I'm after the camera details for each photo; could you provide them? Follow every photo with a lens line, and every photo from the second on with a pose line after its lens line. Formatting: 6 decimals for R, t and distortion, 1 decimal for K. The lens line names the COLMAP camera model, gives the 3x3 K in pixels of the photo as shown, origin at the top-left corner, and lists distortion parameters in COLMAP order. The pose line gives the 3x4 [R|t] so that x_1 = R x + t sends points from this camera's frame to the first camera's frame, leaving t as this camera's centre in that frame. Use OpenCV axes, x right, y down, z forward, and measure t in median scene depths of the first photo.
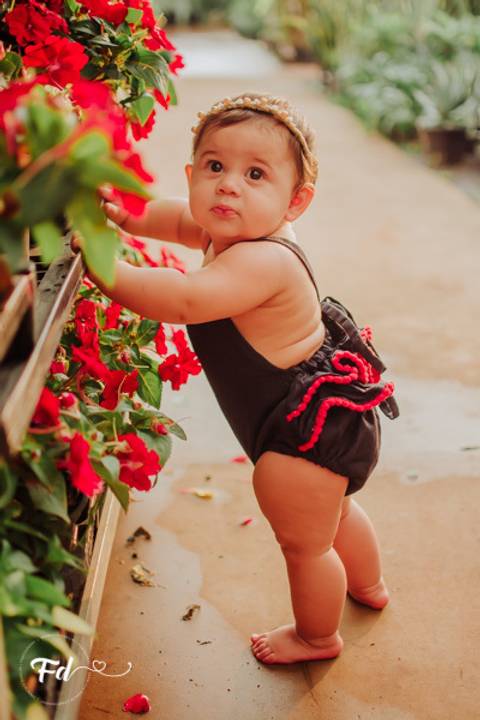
lens RADIAL K [[1132.5, 0, 240.0], [0, 1132.5, 360.0], [0, 0, 1]] dist [-0.148183, -0.090537]
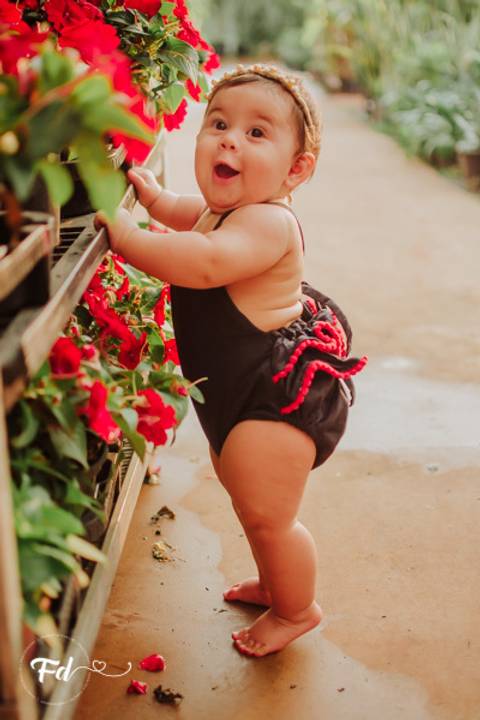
lens RADIAL K [[1132.5, 0, 240.0], [0, 1132.5, 360.0], [0, 0, 1]] dist [-0.148183, -0.090537]
pose [[0.998997, 0.021143, -0.039472, 0.023047], [-0.022342, 0.999295, -0.030171, 0.054628], [0.038806, 0.031023, 0.998765, -0.041113]]
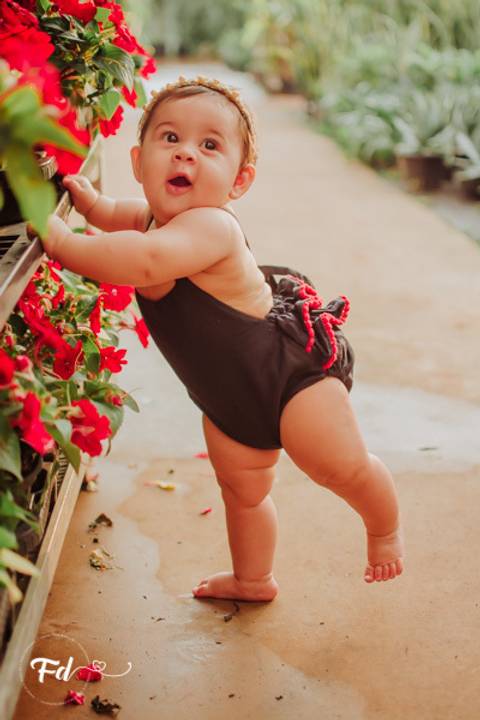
lens RADIAL K [[1132.5, 0, 240.0], [0, 1132.5, 360.0], [0, 0, 1]] dist [-0.148183, -0.090537]
pose [[0.999783, 0.017265, 0.011691, 0.028171], [-0.016893, 0.999372, -0.031162, 0.047237], [-0.012222, 0.030957, 0.999446, -0.039277]]
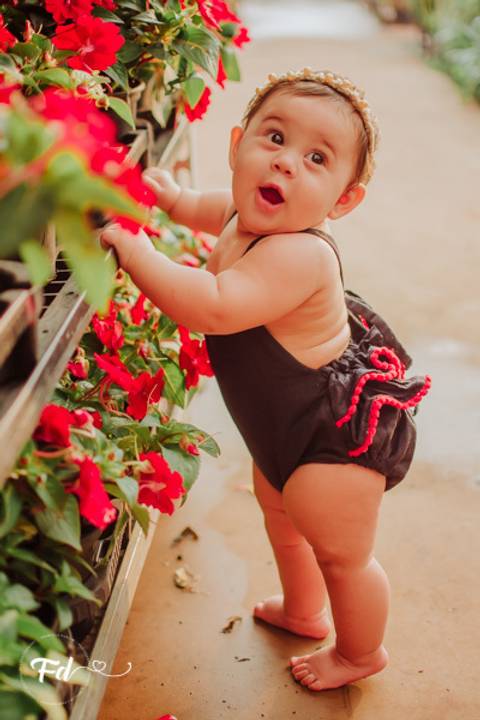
lens RADIAL K [[1132.5, 0, 240.0], [0, 1132.5, 360.0], [0, 0, 1]] dist [-0.148183, -0.090537]
pose [[0.995899, 0.032544, -0.084415, 0.039709], [-0.029380, 0.998828, 0.038456, -0.038701], [0.085568, -0.035818, 0.995688, 0.070973]]
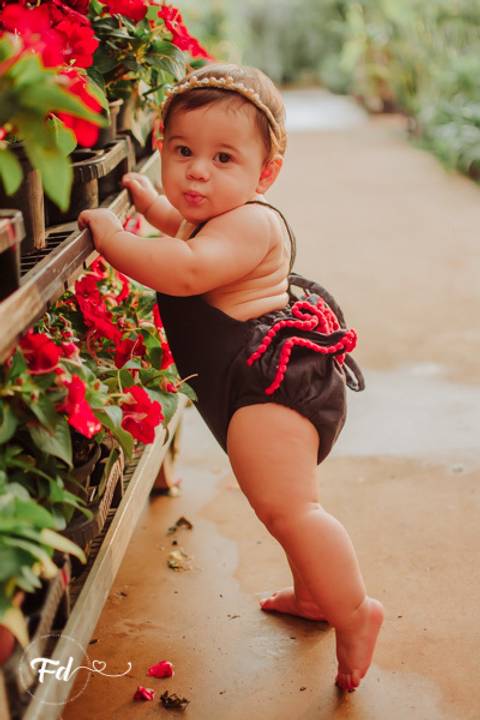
lens RADIAL K [[1132.5, 0, 240.0], [0, 1132.5, 360.0], [0, 0, 1]] dist [-0.148183, -0.090537]
pose [[0.995234, -0.024265, -0.094452, 0.079391], [0.018794, 0.998117, -0.058388, 0.083764], [0.095691, 0.056334, 0.993816, -0.022672]]
